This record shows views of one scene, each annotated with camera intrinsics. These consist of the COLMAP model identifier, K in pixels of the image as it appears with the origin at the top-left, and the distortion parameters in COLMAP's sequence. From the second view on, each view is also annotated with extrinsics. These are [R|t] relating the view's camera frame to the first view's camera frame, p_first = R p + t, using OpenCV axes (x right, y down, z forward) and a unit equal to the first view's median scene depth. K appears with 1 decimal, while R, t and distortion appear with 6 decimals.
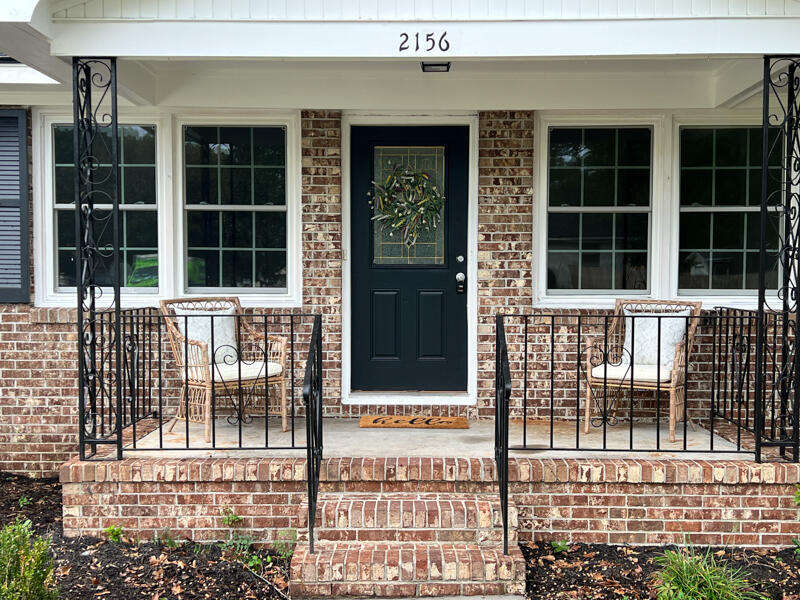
lens RADIAL K [[983.1, 0, 401.4], [0, 983.1, 317.2], [0, 0, 1]] dist [0.062079, -0.008829]
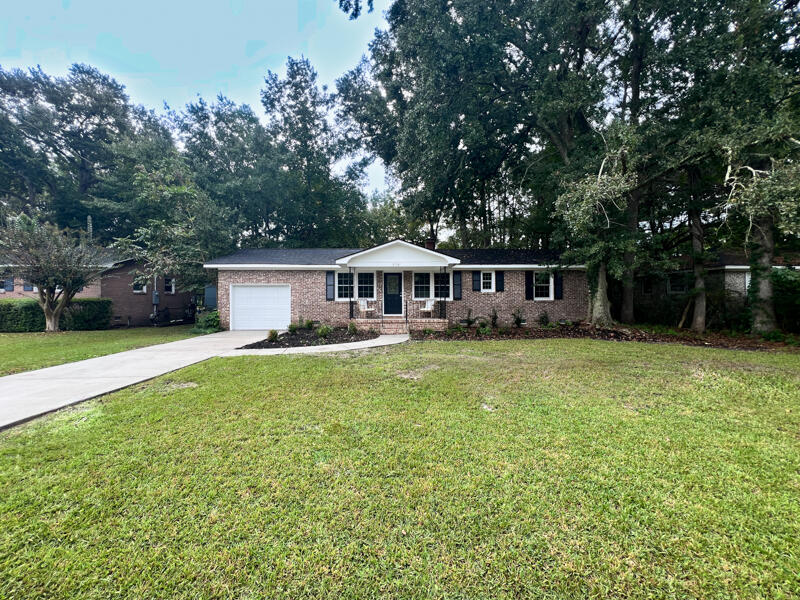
lens RADIAL K [[318.5, 0, 396.7], [0, 318.5, 296.0], [0, 0, 1]] dist [-0.000425, 0.000375]
pose [[0.998922, -0.006995, 0.045887, -0.064298], [0.009699, 0.998213, -0.058963, 0.083932], [-0.045393, 0.059344, 0.997205, -1.095522]]
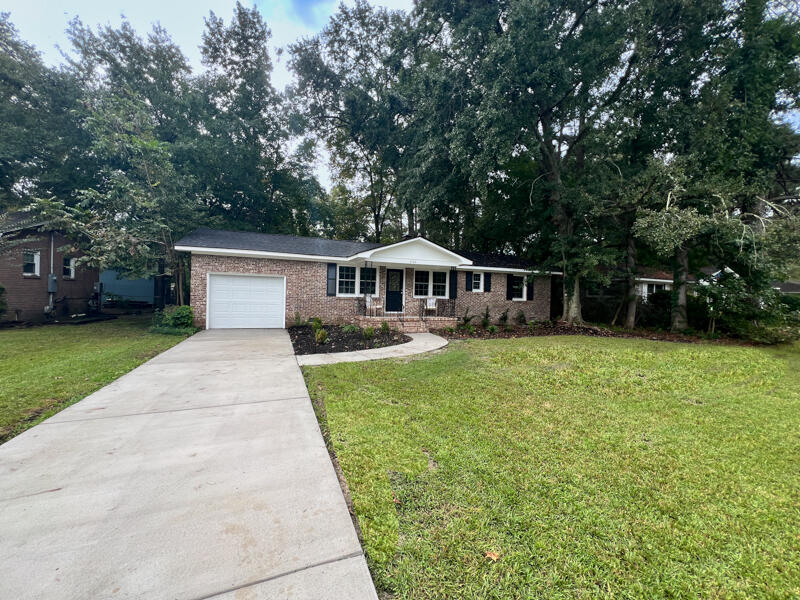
lens RADIAL K [[318.5, 0, 396.7], [0, 318.5, 296.0], [0, 0, 1]] dist [-0.000425, 0.000375]
pose [[0.927546, 0.018645, 0.373244, -0.748777], [-0.005615, 0.999337, -0.035968, 0.052971], [-0.373667, 0.031267, 0.927036, -0.904867]]
